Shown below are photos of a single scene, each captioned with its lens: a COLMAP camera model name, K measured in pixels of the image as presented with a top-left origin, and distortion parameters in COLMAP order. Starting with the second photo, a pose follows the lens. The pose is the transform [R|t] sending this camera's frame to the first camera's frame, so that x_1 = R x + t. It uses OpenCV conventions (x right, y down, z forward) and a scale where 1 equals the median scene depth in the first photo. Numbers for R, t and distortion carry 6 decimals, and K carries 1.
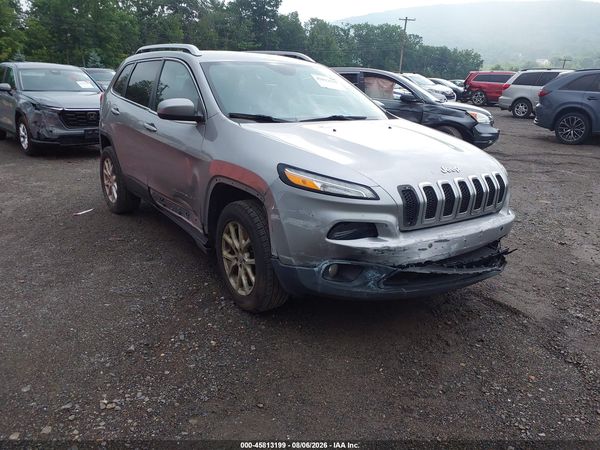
lens RADIAL K [[482.6, 0, 300.0], [0, 482.6, 225.0], [0, 0, 1]] dist [0.085355, -0.111501]
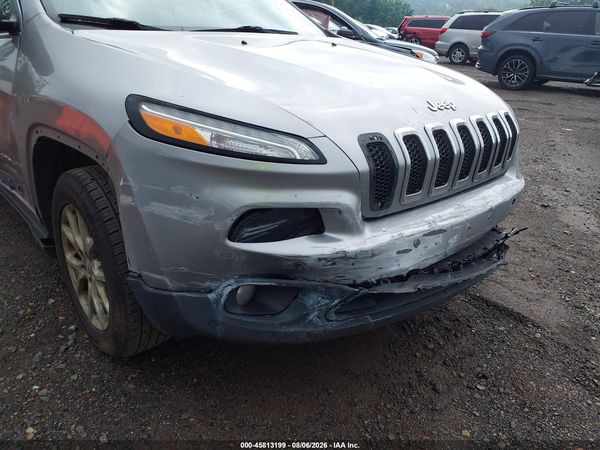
lens RADIAL K [[482.6, 0, 300.0], [0, 482.6, 225.0], [0, 0, 1]] dist [0.085355, -0.111501]
pose [[0.991056, -0.043106, 0.126293, 0.060889], [0.031347, 0.995110, 0.093662, -0.031288], [-0.129713, -0.088865, 0.987561, 0.429799]]
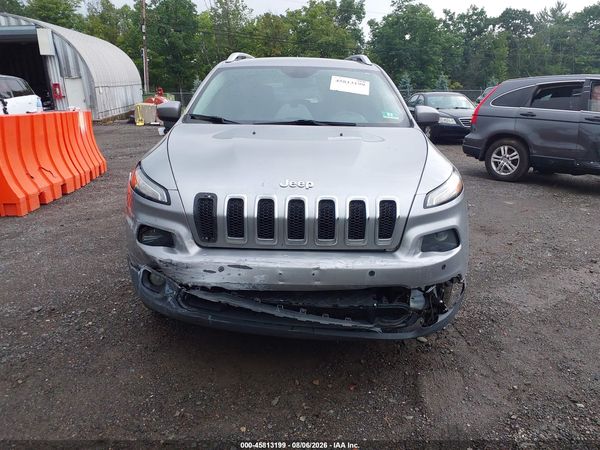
lens RADIAL K [[482.6, 0, 300.0], [0, 482.6, 225.0], [0, 0, 1]] dist [0.085355, -0.111501]
pose [[0.814120, 0.137541, -0.564174, 0.757405], [-0.159130, 0.987196, 0.011041, -0.056225], [0.558469, 0.080788, 0.825582, 0.357652]]
